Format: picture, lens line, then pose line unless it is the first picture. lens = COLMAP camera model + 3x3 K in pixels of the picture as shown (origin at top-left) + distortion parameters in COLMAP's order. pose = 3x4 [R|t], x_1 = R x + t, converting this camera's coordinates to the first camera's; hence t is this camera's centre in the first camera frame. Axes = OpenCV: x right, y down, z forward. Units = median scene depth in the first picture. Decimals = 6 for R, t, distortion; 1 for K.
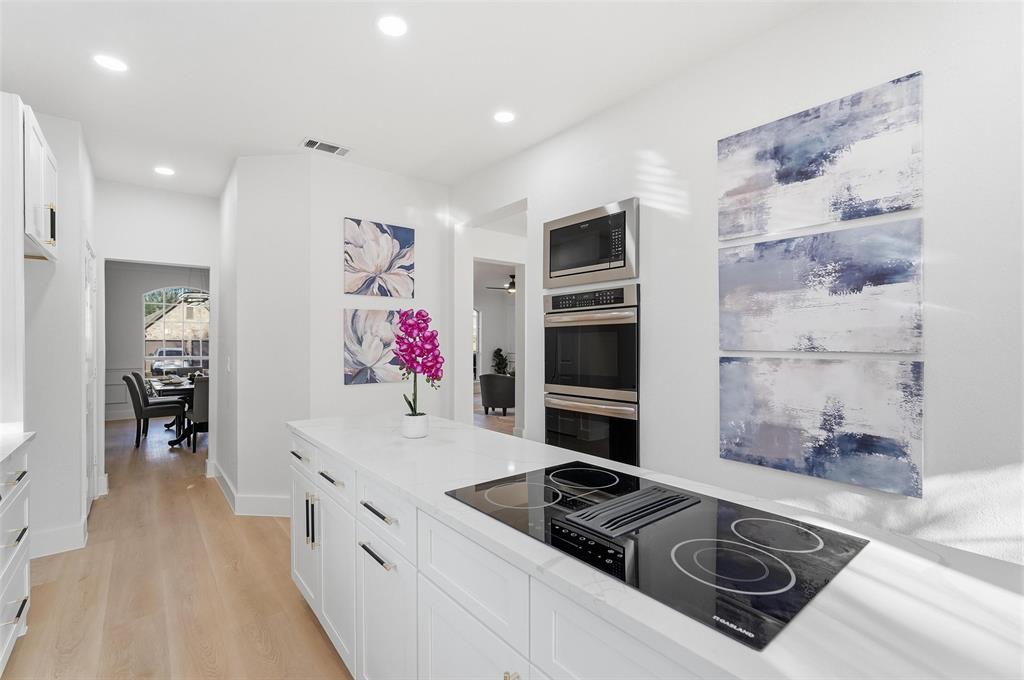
lens RADIAL K [[454.0, 0, 512.6], [0, 454.0, 345.1], [0, 0, 1]] dist [-0.015917, 0.008155]
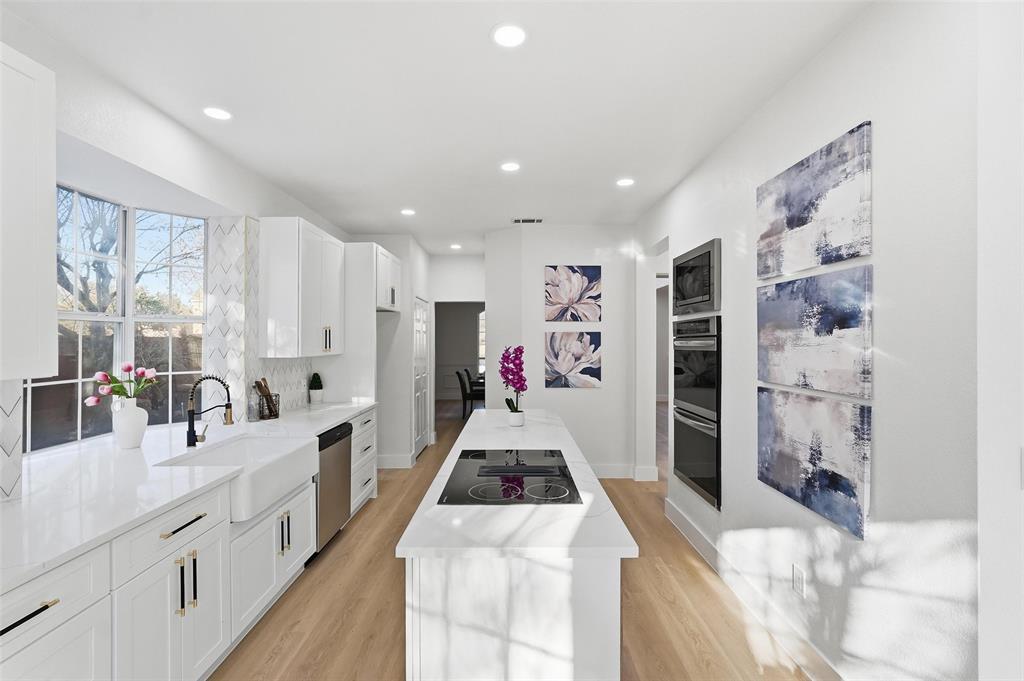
lens RADIAL K [[454.0, 0, 512.6], [0, 454.0, 345.6], [0, 0, 1]] dist [-0.015917, 0.008155]
pose [[0.777734, 0.006480, -0.628560, 0.767262], [-0.004516, 0.999979, 0.004722, -0.084431], [0.628577, -0.000833, 0.777747, -0.244081]]
